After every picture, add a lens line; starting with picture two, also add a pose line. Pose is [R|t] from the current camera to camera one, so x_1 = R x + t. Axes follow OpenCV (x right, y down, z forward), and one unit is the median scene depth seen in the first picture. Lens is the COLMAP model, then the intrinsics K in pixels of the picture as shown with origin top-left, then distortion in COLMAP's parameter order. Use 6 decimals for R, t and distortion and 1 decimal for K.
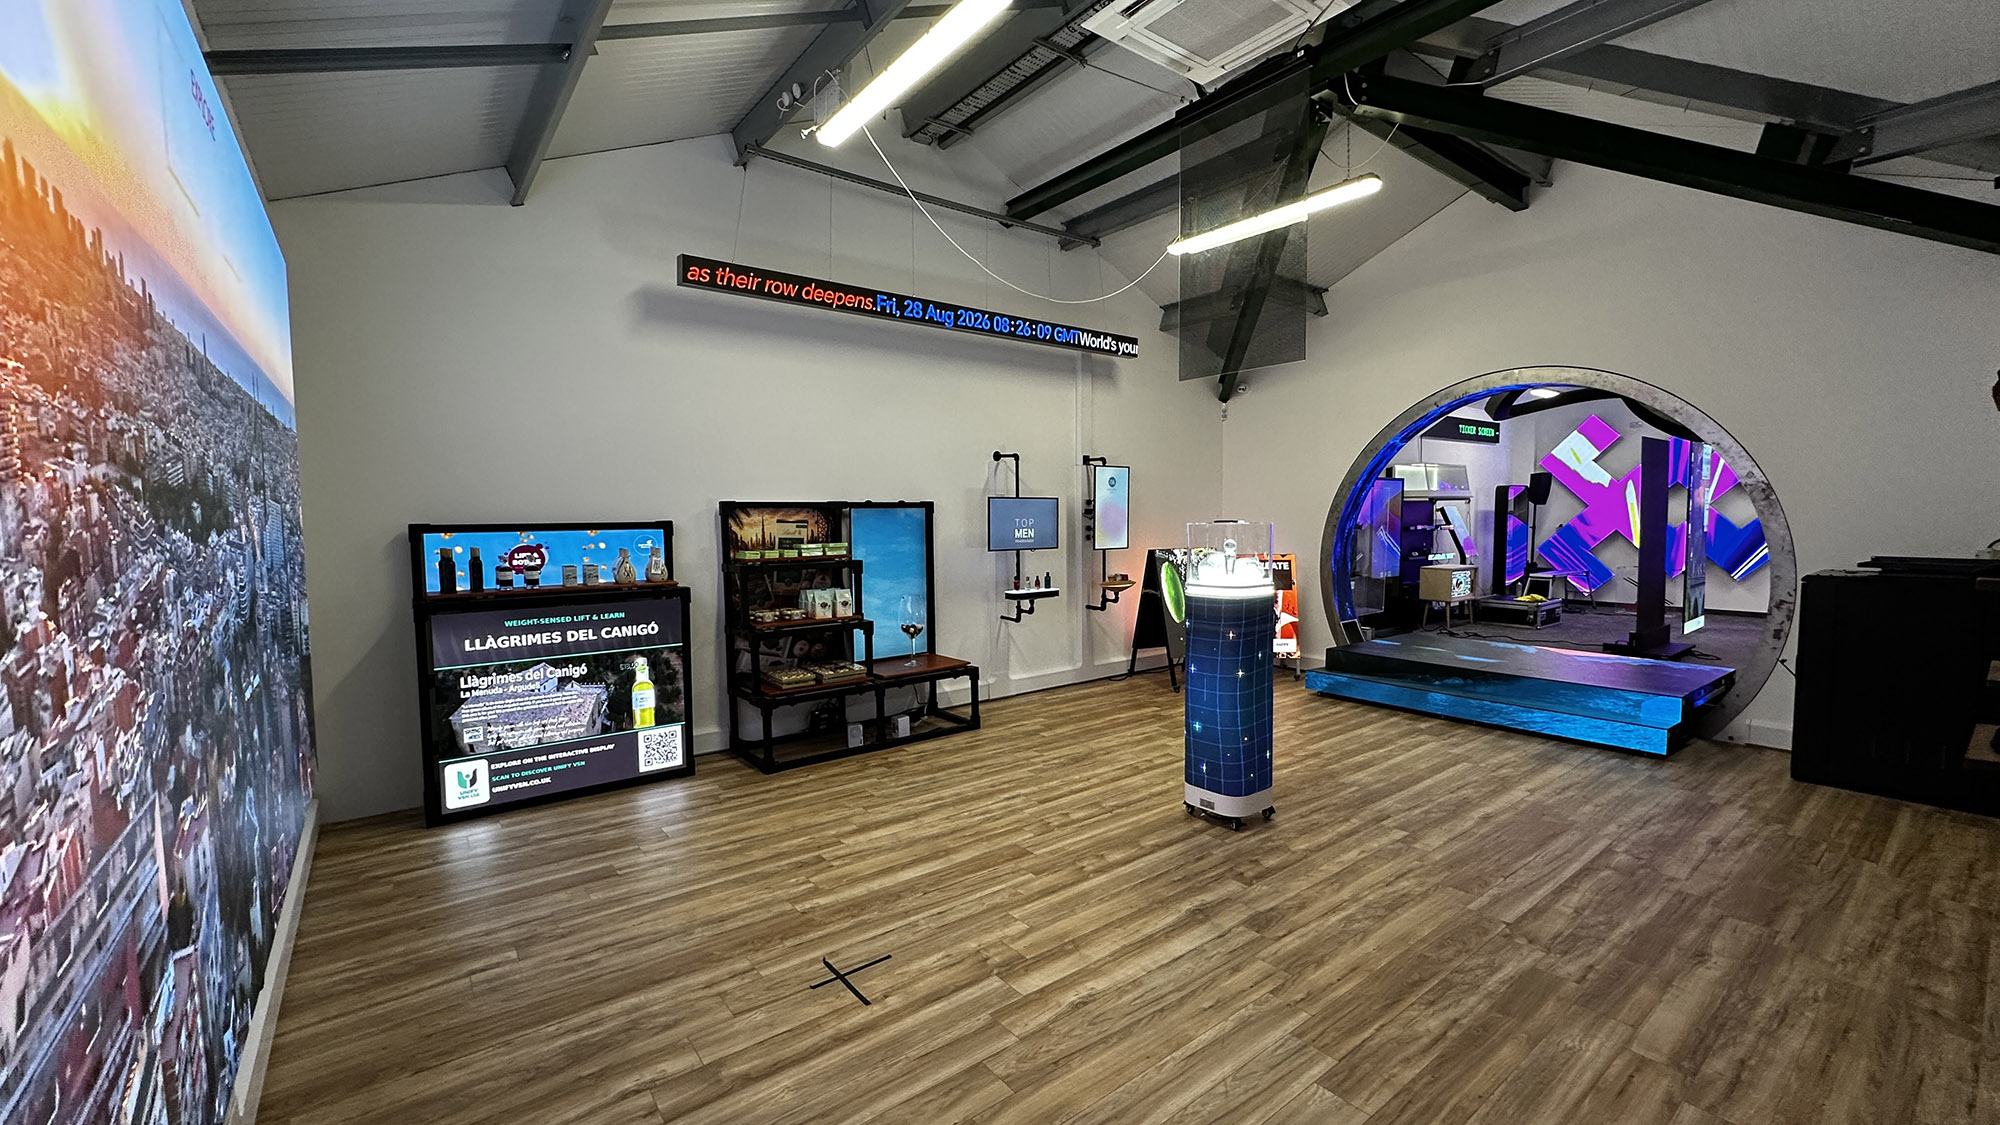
lens RADIAL K [[800.8, 0, 999.2], [0, 800.8, 562.0], [0, 0, 1]] dist [0.001509, 0.000464]
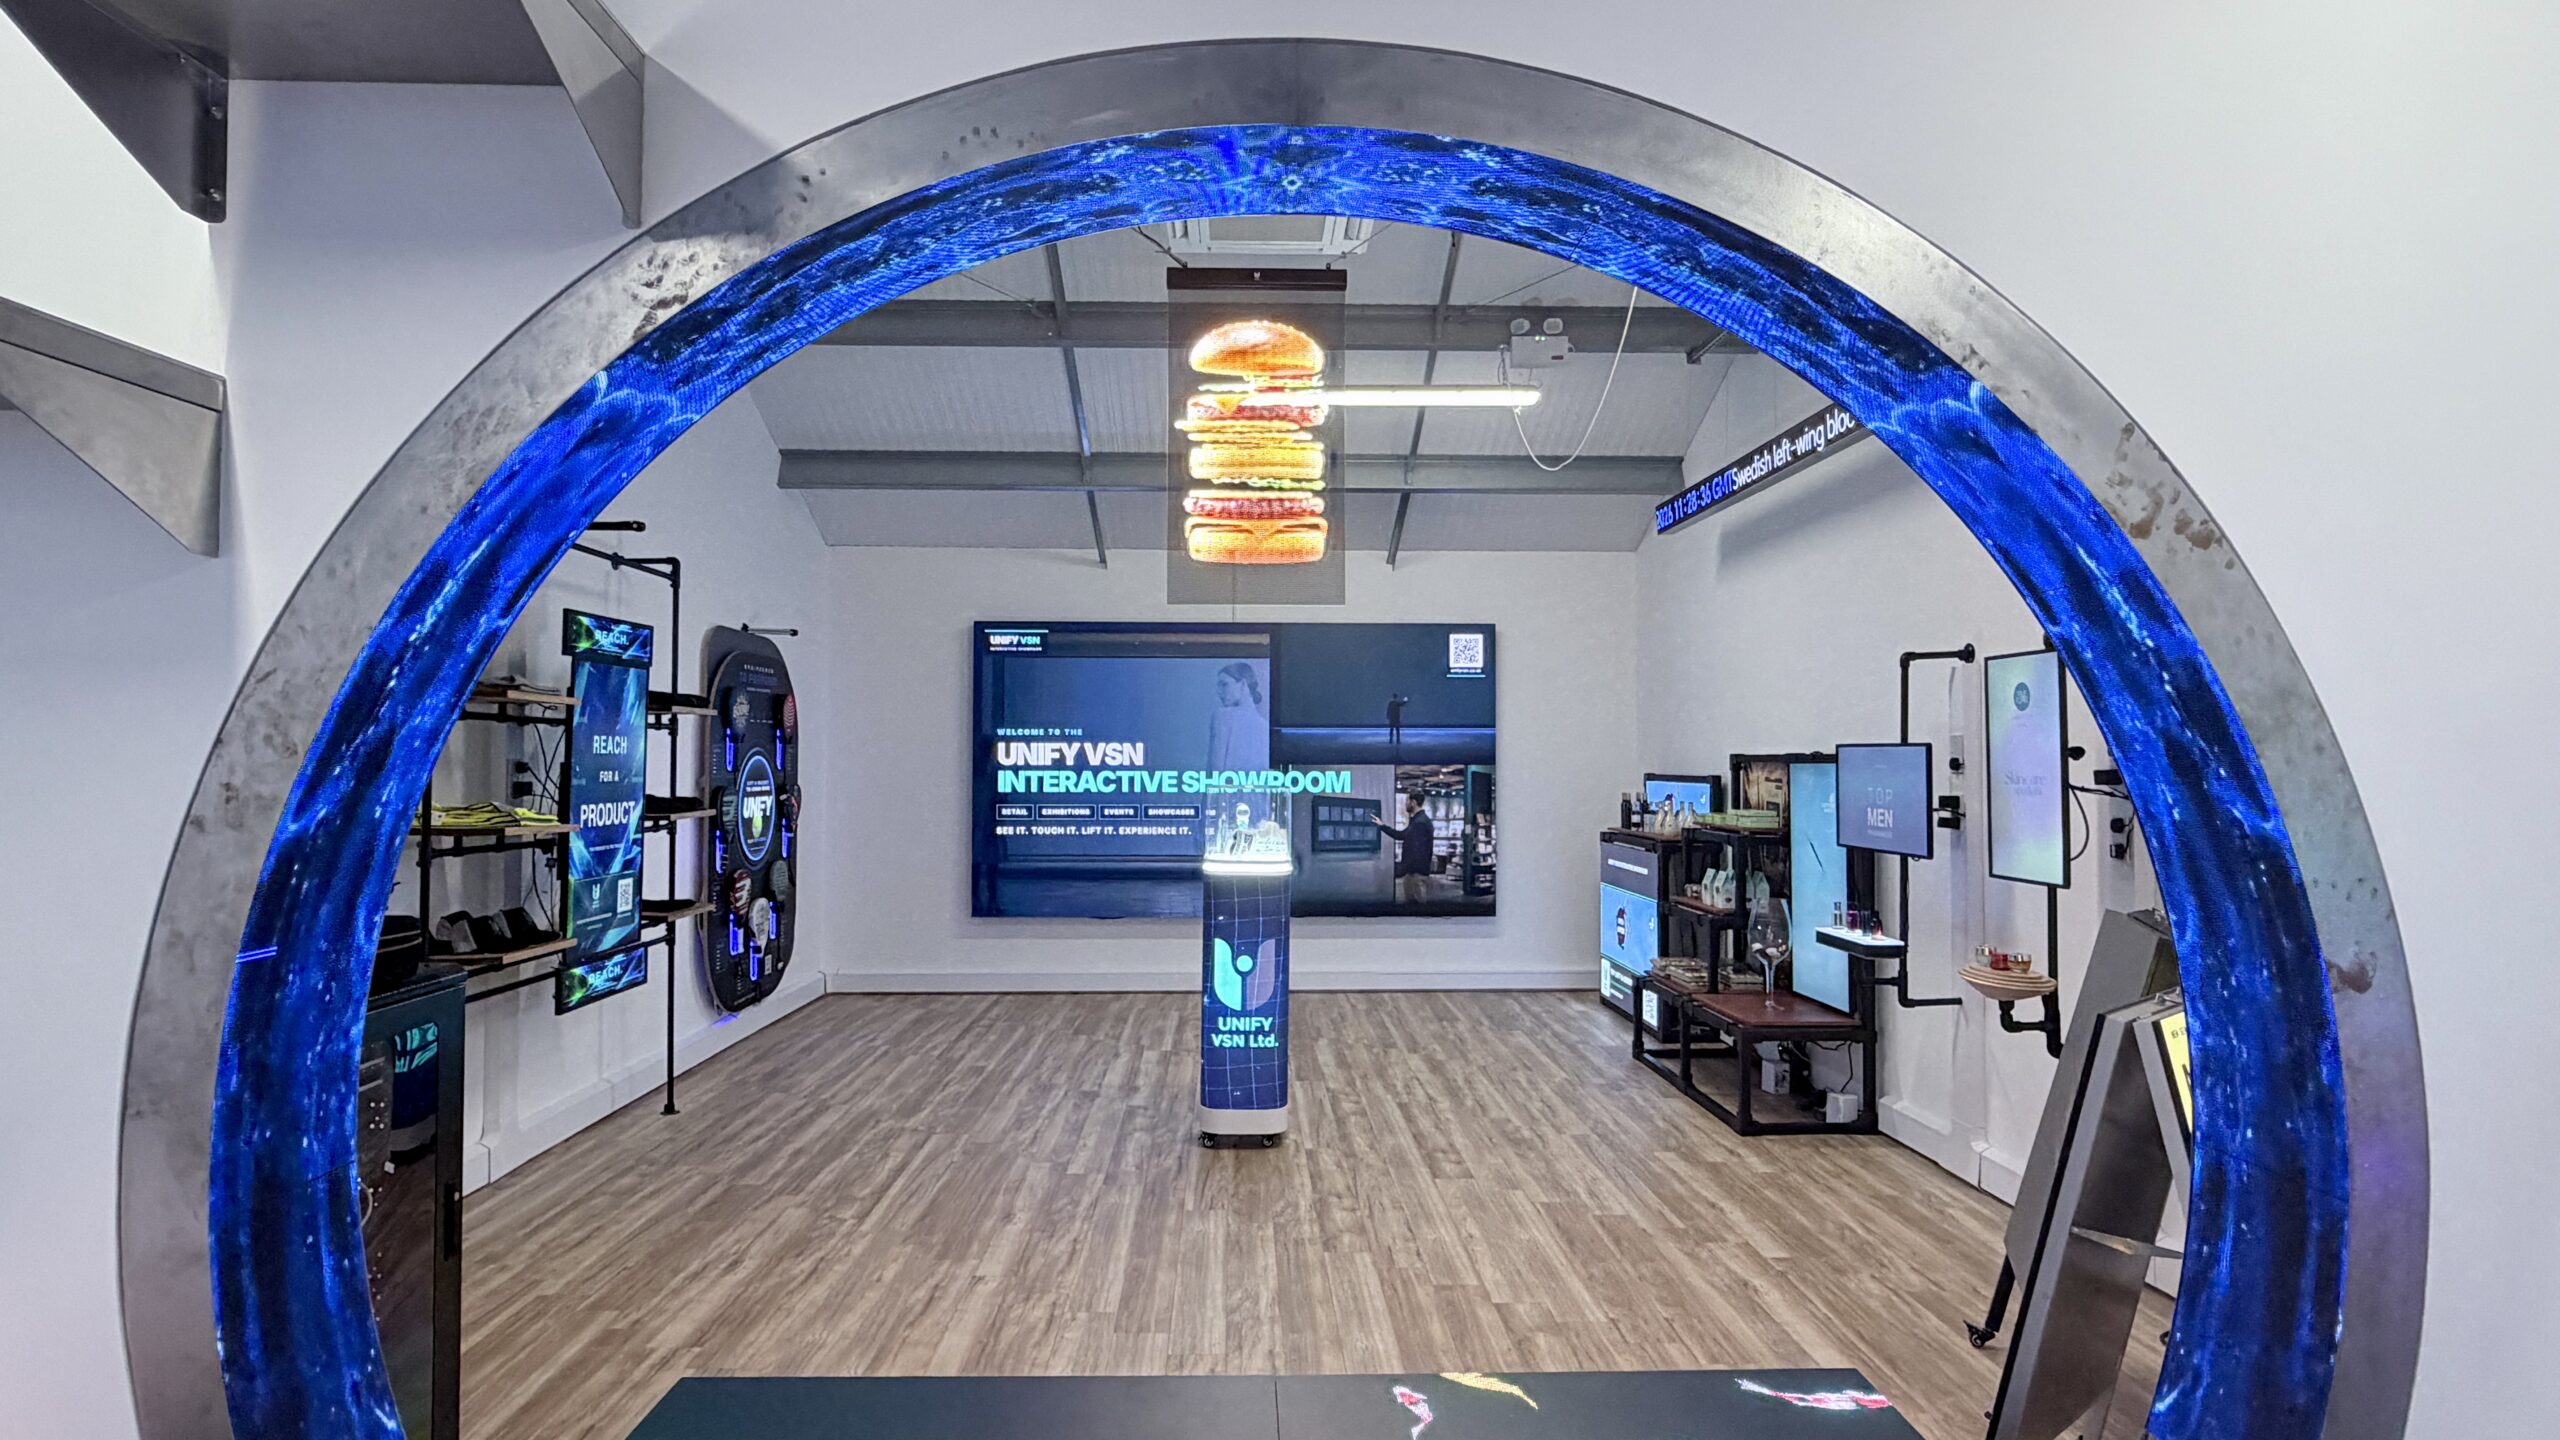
lens RADIAL K [[1420.2, 0, 1278.1], [0, 1420.2, 721.5], [0, 0, 1]] dist [0.003420, 0.001199]
pose [[-0.593015, -0.014931, -0.805053, 1.331339], [-0.047521, 0.998734, 0.016482, -0.128666], [0.803788, 0.048031, -0.592974, 1.722433]]
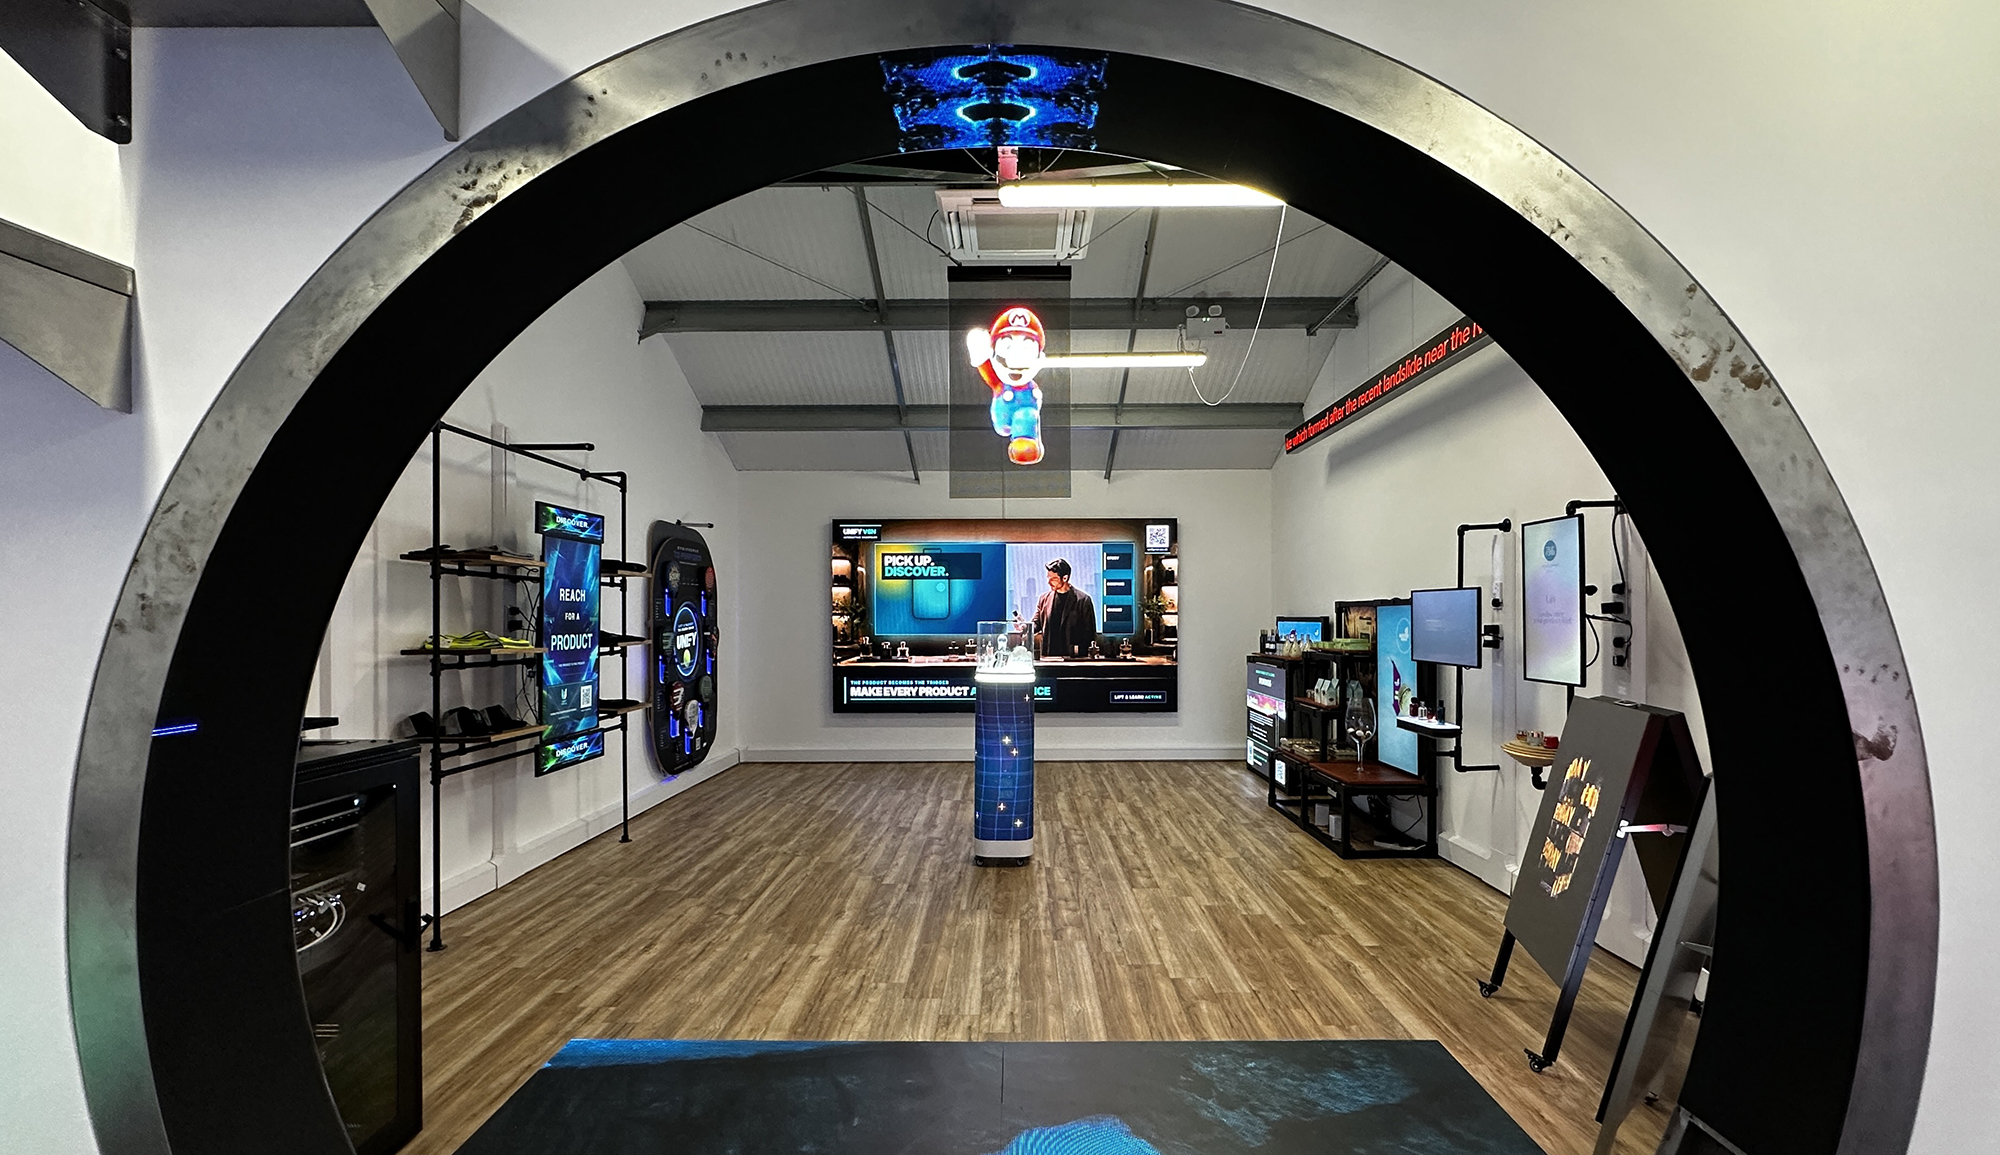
lens RADIAL K [[891.2, 0, 1018.0], [0, 891.2, 618.5], [0, 0, 1]] dist [0.002016, -0.000391]
pose [[-0.616097, 0.010907, -0.787595, 1.230769], [-0.041403, 0.998073, 0.046210, -0.107063], [0.786581, 0.061079, -0.614458, 1.680773]]
